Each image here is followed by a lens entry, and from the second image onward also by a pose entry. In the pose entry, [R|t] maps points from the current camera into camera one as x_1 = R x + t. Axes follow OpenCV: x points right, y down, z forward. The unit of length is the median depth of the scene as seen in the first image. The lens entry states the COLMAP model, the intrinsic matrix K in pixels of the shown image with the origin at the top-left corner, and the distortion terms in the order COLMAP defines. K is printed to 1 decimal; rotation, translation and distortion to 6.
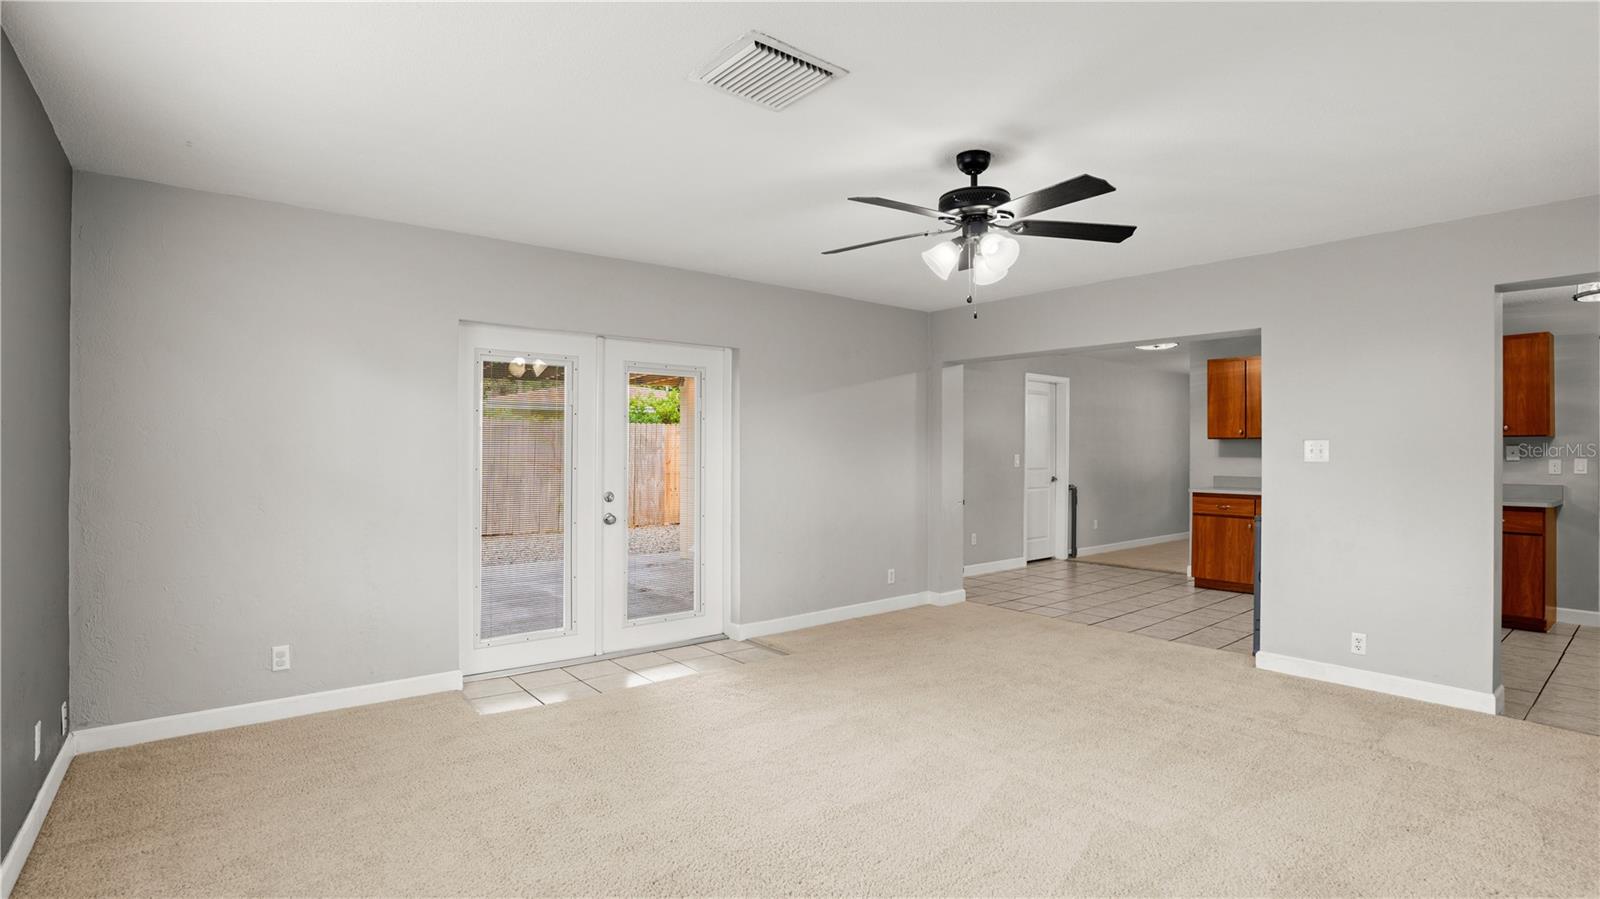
lens RADIAL K [[757.3, 0, 814.6], [0, 757.3, 441.6], [0, 0, 1]] dist [-0.024213, -0.000181]
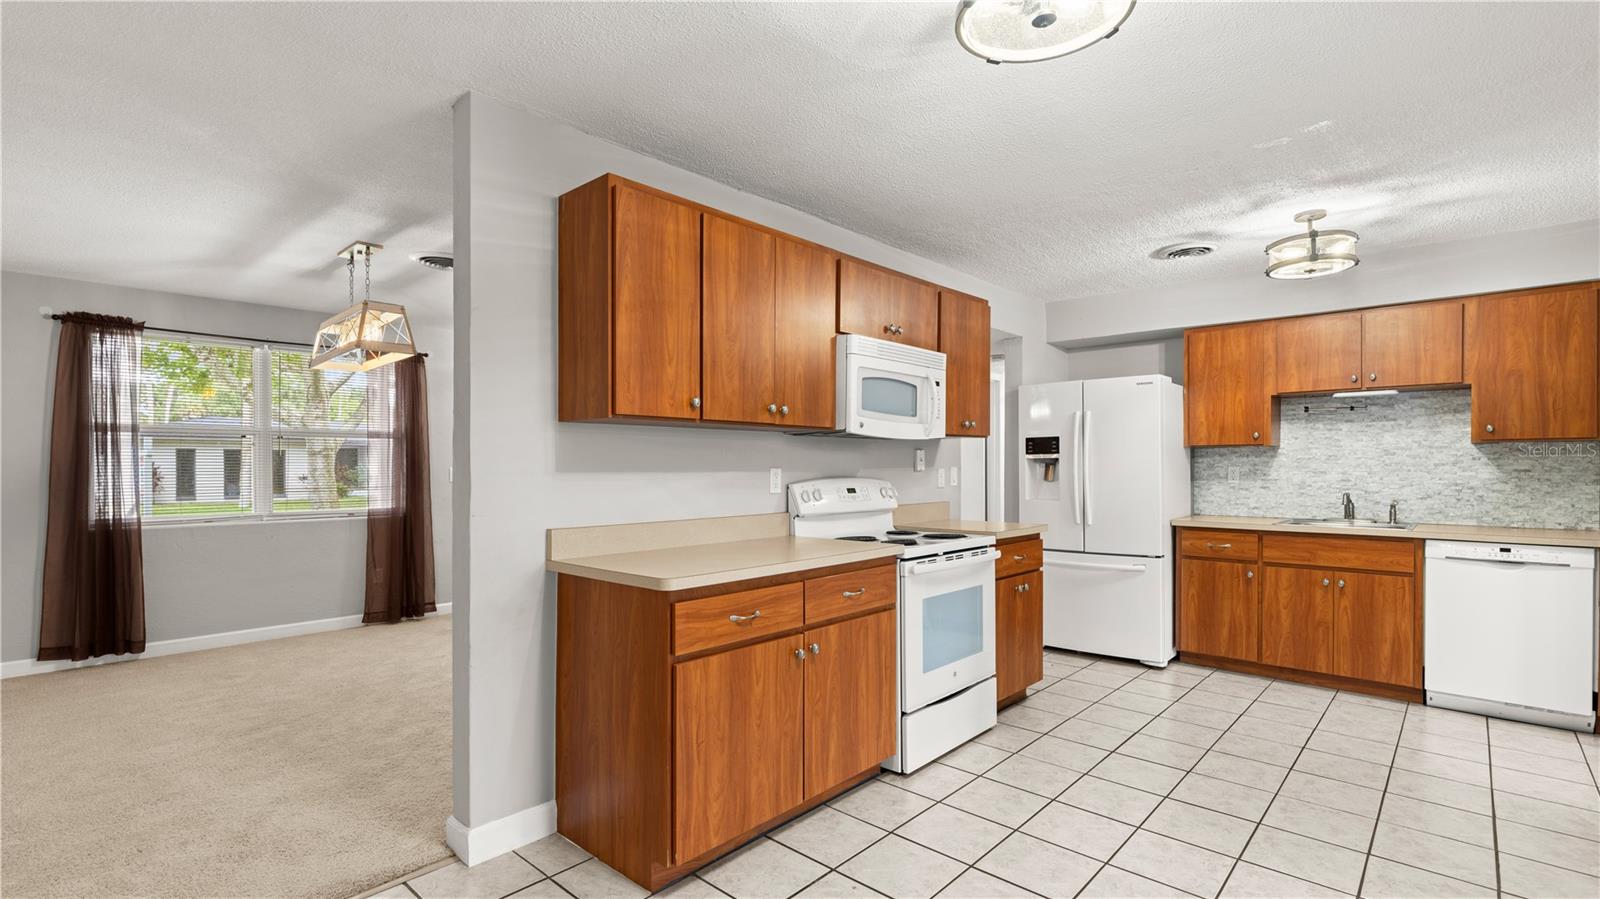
lens RADIAL K [[730.7, 0, 807.4], [0, 730.7, 468.9], [0, 0, 1]] dist [-0.011714, 0.000227]
pose [[-0.127227, -0.006477, 0.991852, 0.336785], [-0.011259, 0.999924, 0.005085, 0.027609], [-0.991810, -0.010520, -0.127290, 1.624751]]
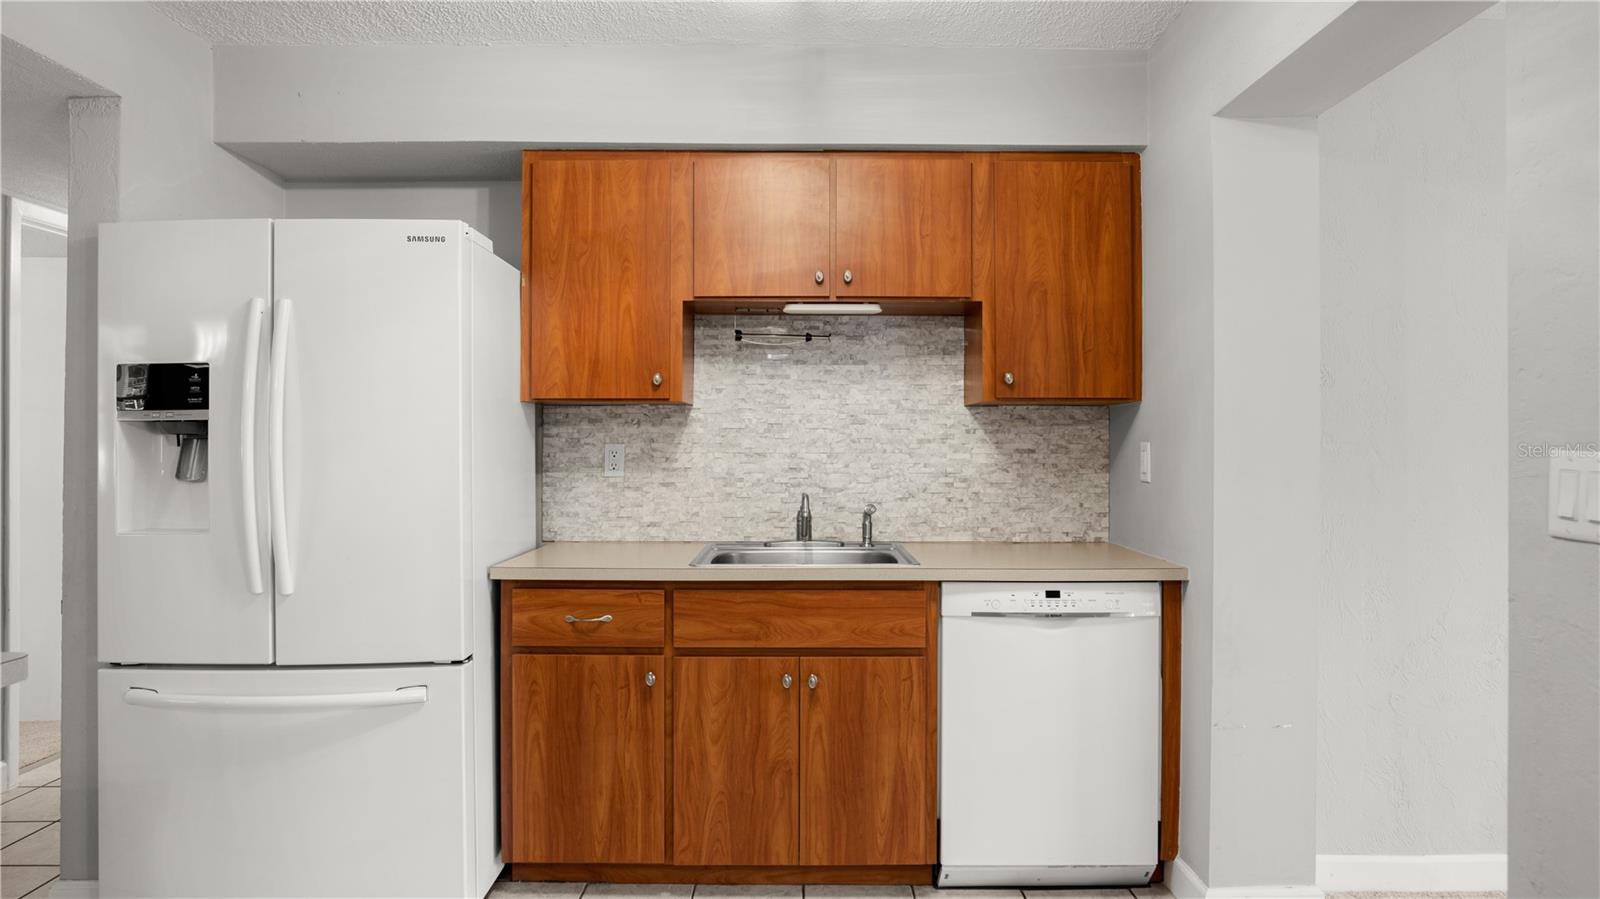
lens RADIAL K [[918.0, 0, 797.9], [0, 918.0, 442.2], [0, 0, 1]] dist [-0.025018, 0.000016]
pose [[-0.764019, -0.003178, 0.645186, 0.799782], [-0.011502, 0.999896, -0.008695, 0.025667], [-0.645091, -0.014064, -0.763976, 1.281109]]
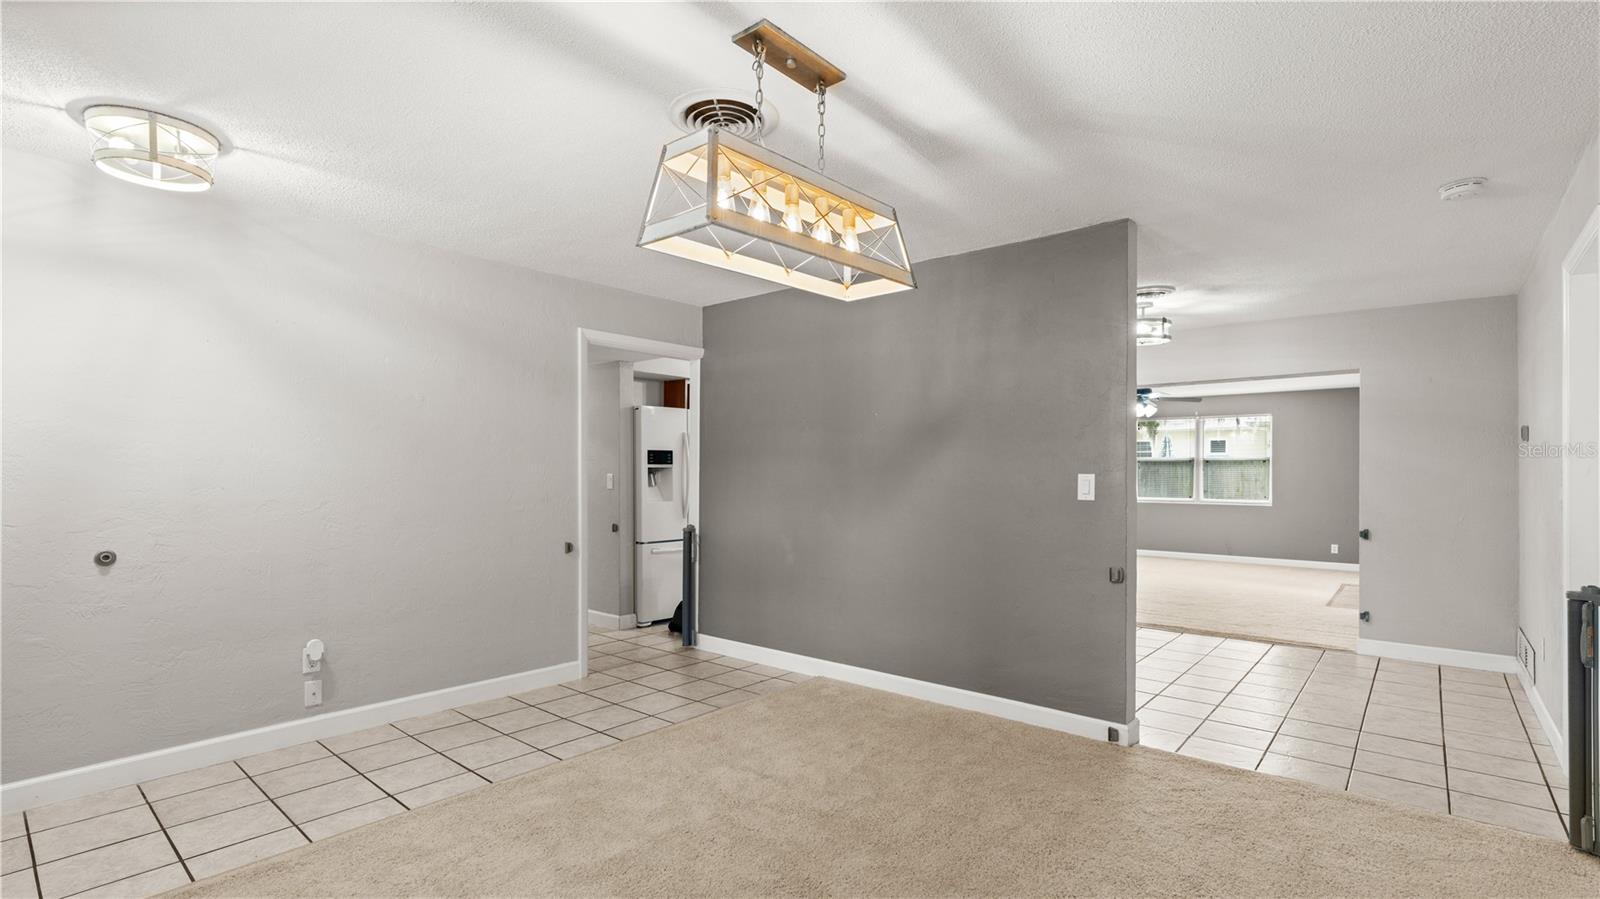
lens RADIAL K [[730.7, 0, 807.4], [0, 730.7, 468.9], [0, 0, 1]] dist [-0.011714, 0.000227]
pose [[-0.987636, -0.009721, -0.156461, 1.350747], [-0.006002, 0.999689, -0.024222, 0.046464], [0.156648, -0.022983, -0.987387, 2.516800]]
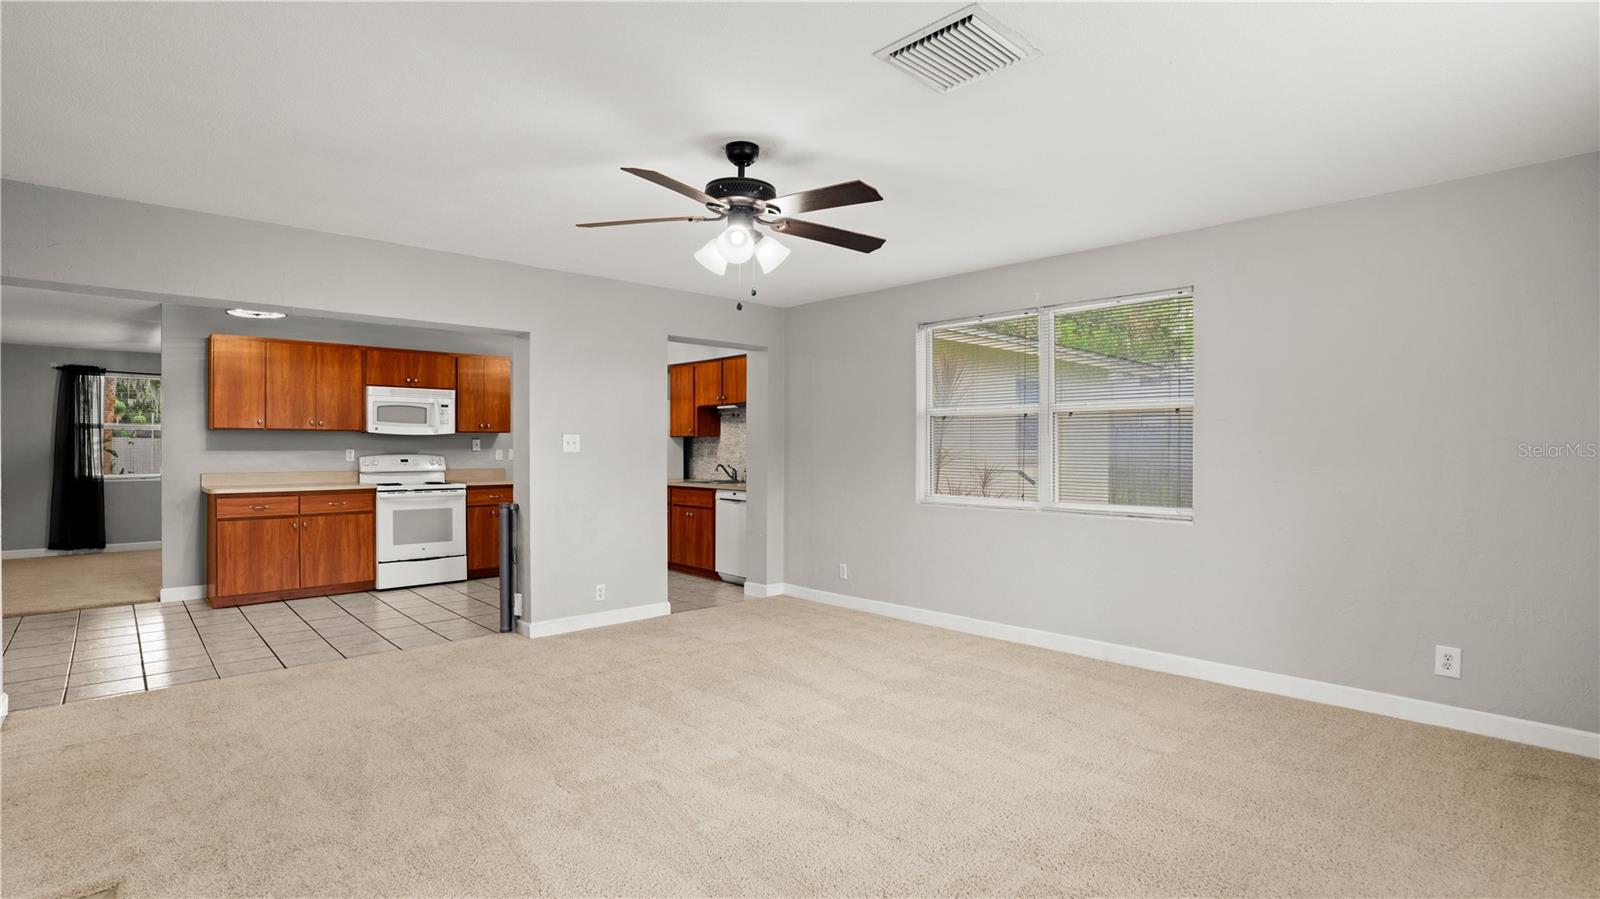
lens RADIAL K [[740.4, 0, 800.0], [0, 740.4, 449.5], [0, 0, 1]] dist [-0.018942, -0.000103]
pose [[-0.041239, -0.004800, 0.999138, -0.523562], [-0.013562, 0.999899, 0.004244, 0.012242], [-0.999057, -0.013375, -0.041300, 0.660741]]
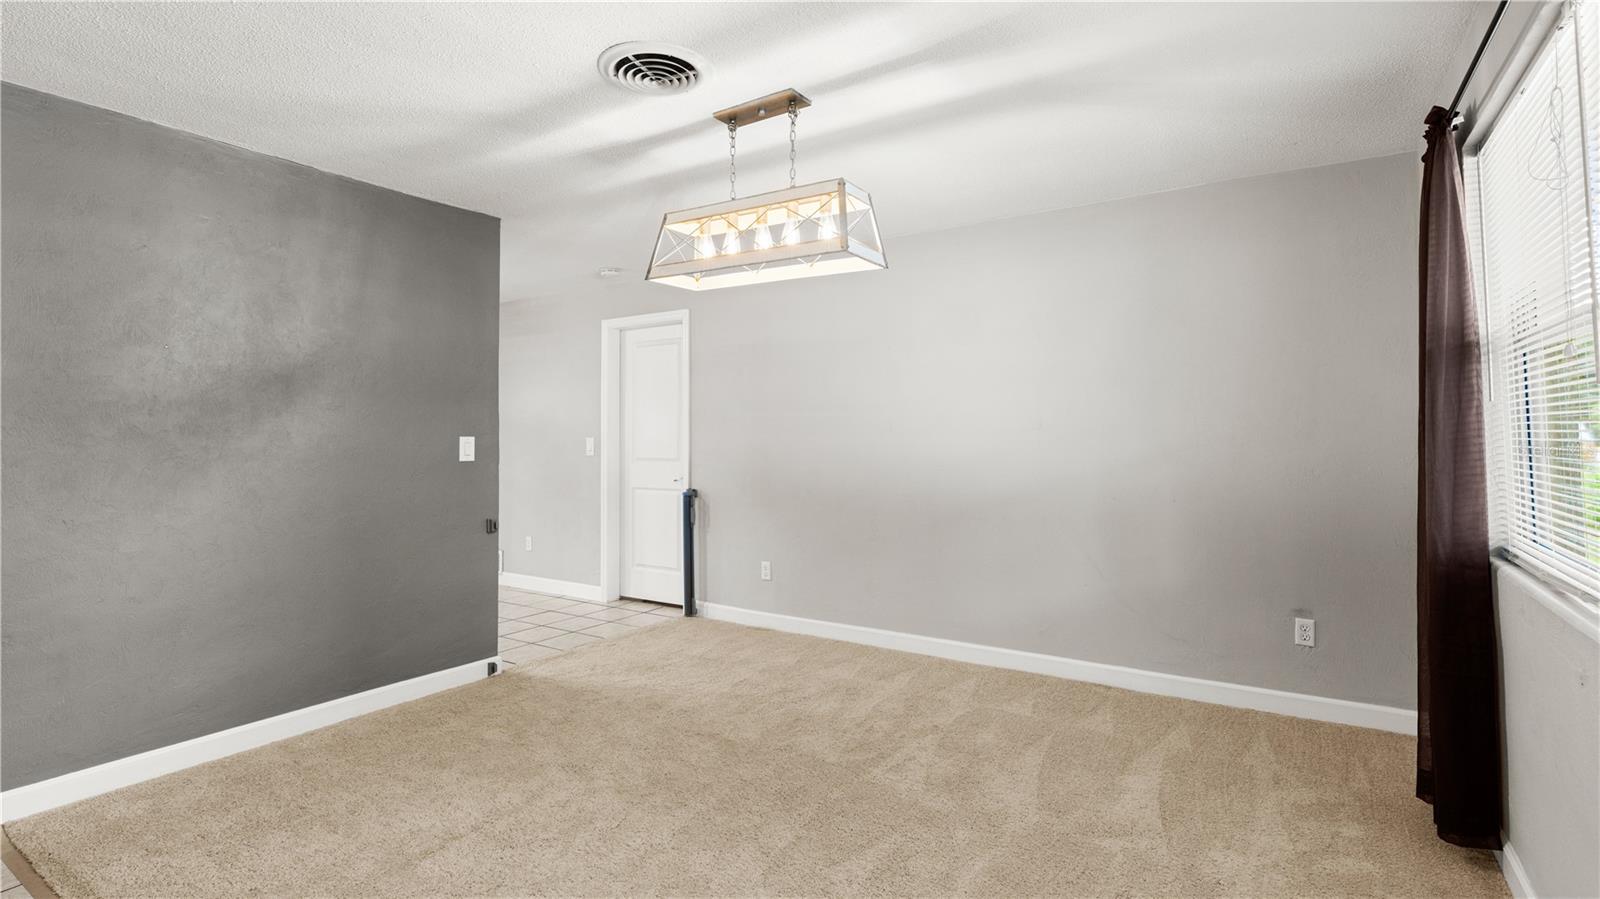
lens RADIAL K [[737.2, 0, 814.3], [0, 737.2, 401.6], [0, 0, 1]] dist [-0.018194, -0.000153]
pose [[0.276068, -0.046585, -0.960008, 1.866038], [0.021364, 0.998875, -0.042327, 0.034915], [0.960901, -0.008824, 0.276753, 1.931103]]
